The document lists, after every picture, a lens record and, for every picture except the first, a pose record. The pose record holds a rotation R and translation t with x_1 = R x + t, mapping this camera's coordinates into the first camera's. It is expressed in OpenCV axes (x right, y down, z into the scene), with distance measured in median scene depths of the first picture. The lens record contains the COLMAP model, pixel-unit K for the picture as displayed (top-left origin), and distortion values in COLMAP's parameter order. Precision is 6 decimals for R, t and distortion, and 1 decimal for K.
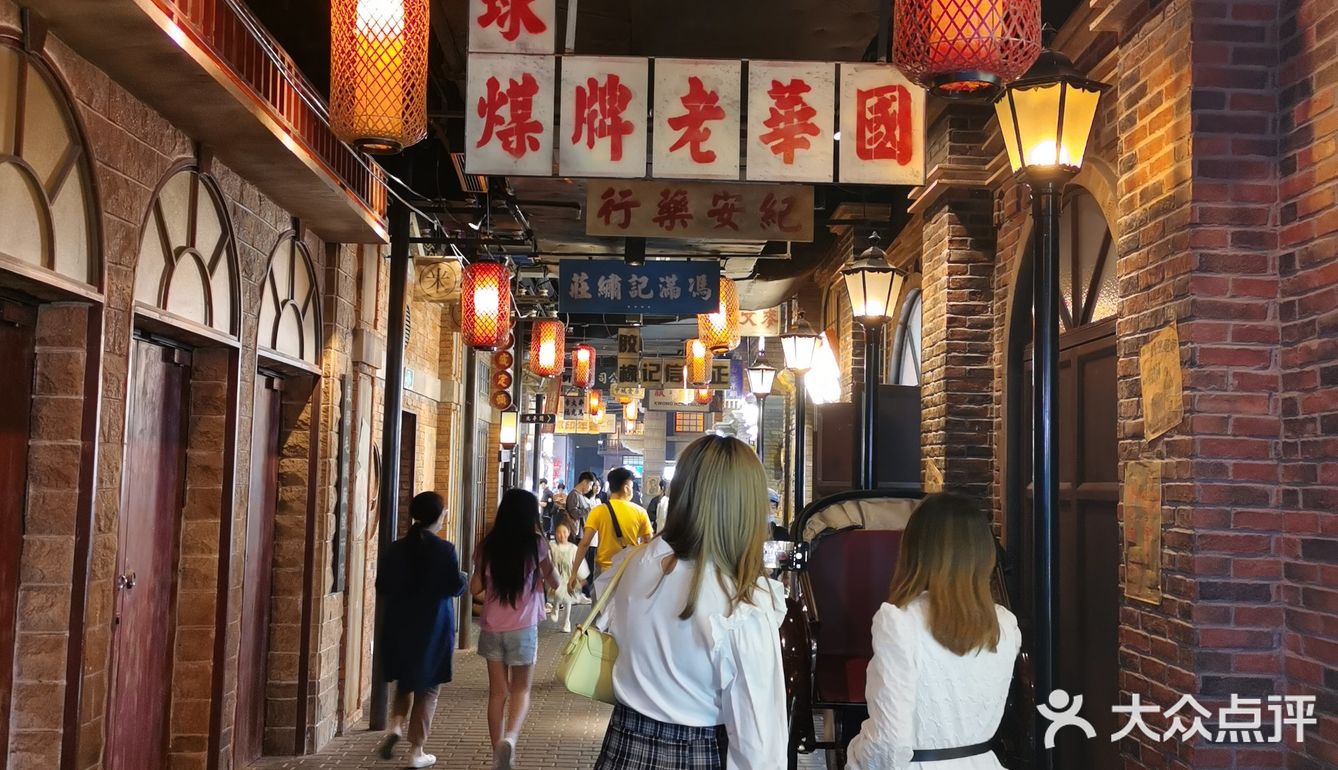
lens RADIAL K [[1366.8, 0, 670.5], [0, 1366.8, 386.3], [0, 0, 1]] dist [0.047629, 0.000000]
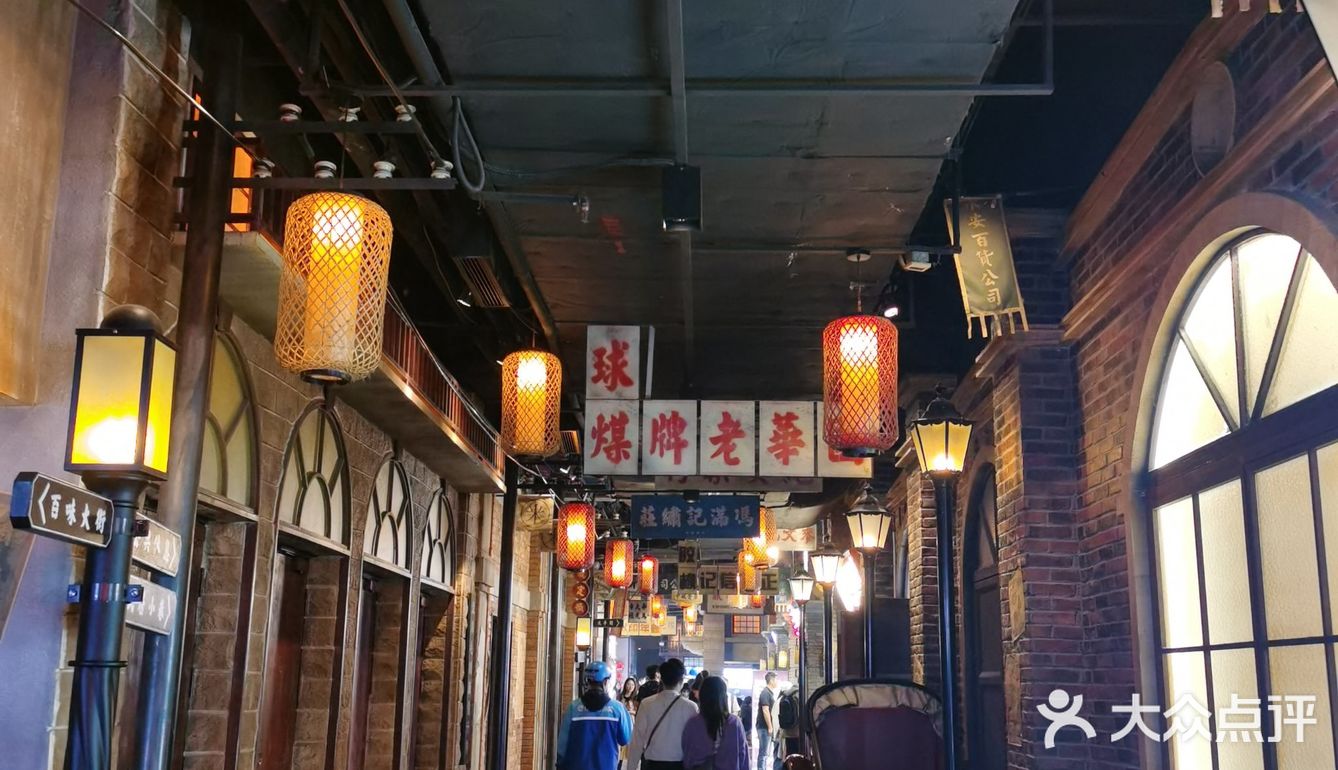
lens RADIAL K [[1366.8, 0, 668.4], [0, 1366.8, 382.0], [0, 0, 1]] dist [0.047629, 0.000000]
pose [[0.998936, -0.015787, -0.043330, 0.017866], [0.009230, 0.989009, -0.147565, -0.021707], [0.045184, 0.147008, 0.988103, -0.518841]]
